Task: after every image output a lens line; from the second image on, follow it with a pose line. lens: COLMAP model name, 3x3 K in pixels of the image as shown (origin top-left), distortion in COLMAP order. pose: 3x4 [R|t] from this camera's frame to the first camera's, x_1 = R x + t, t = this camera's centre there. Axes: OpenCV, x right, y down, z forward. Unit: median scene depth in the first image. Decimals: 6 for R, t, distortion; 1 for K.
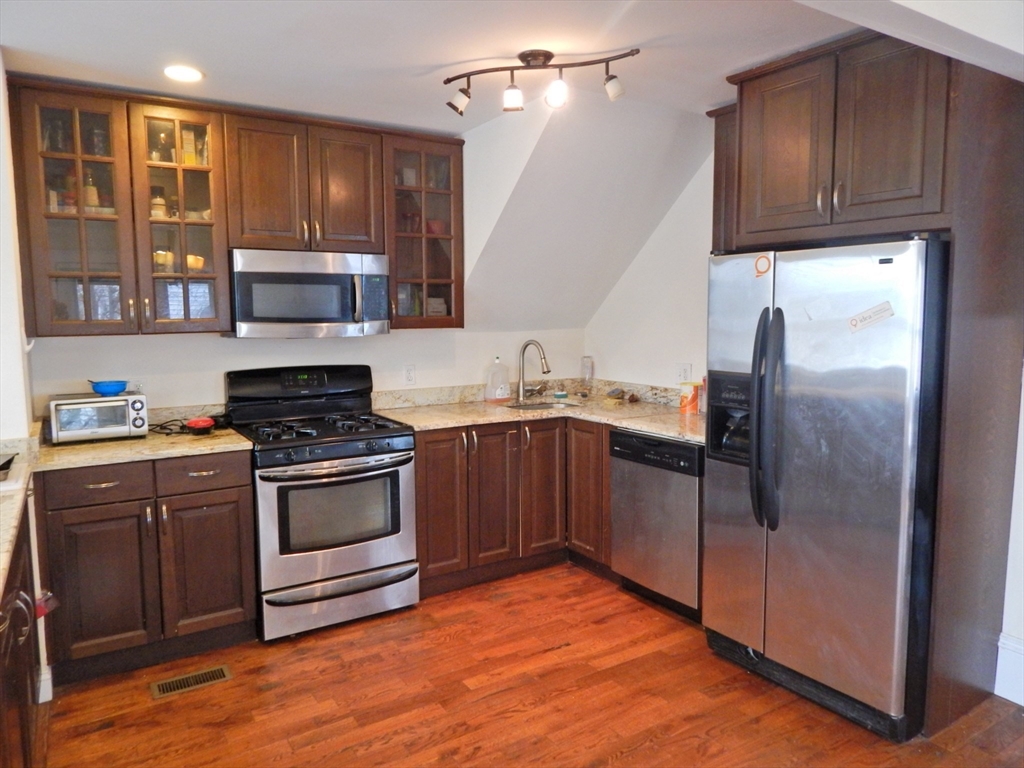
lens RADIAL K [[711.1, 0, 512.2], [0, 711.1, 375.0], [0, 0, 1]] dist [0.006845, -0.010280]
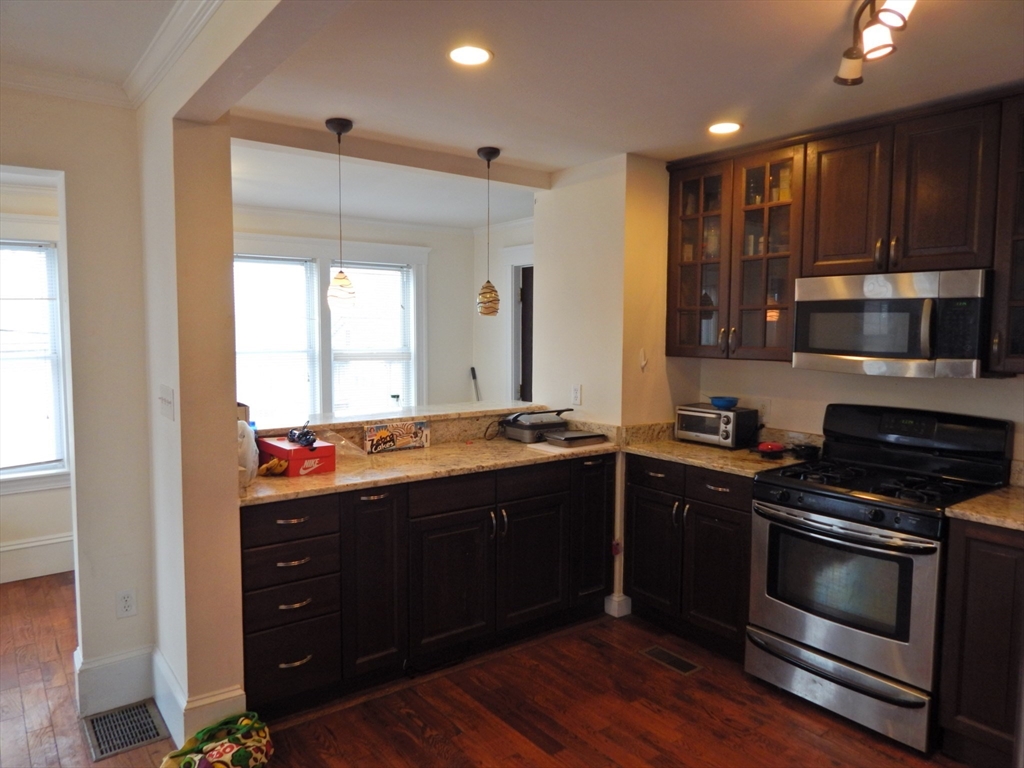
lens RADIAL K [[711.1, 0, 512.2], [0, 711.1, 375.0], [0, 0, 1]] dist [0.006845, -0.010280]
pose [[0.081782, 0.076879, -0.993681, 0.505653], [-0.102009, 0.992430, 0.068387, -0.063131], [0.991416, 0.095771, 0.089006, 0.475259]]
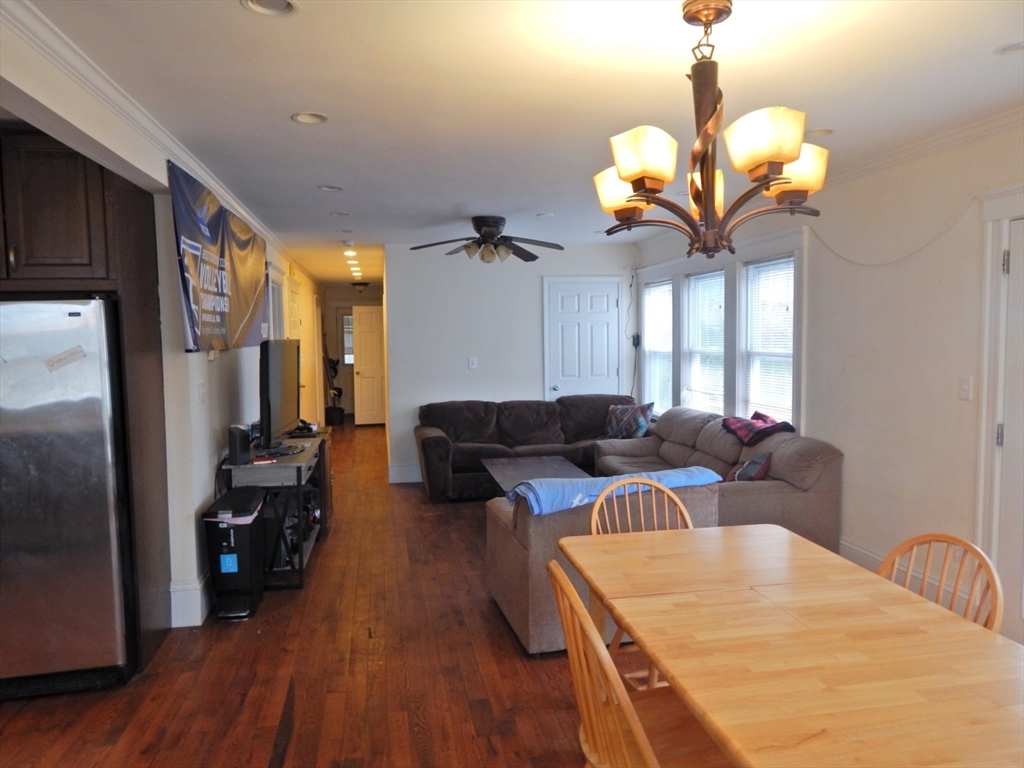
lens RADIAL K [[711.1, 0, 512.2], [0, 711.1, 375.0], [0, 0, 1]] dist [0.006845, -0.010280]
pose [[0.382542, -0.071263, 0.921186, -0.518000], [0.108824, 0.993556, 0.031671, -0.009686], [-0.917507, 0.088132, 0.387832, -0.299878]]
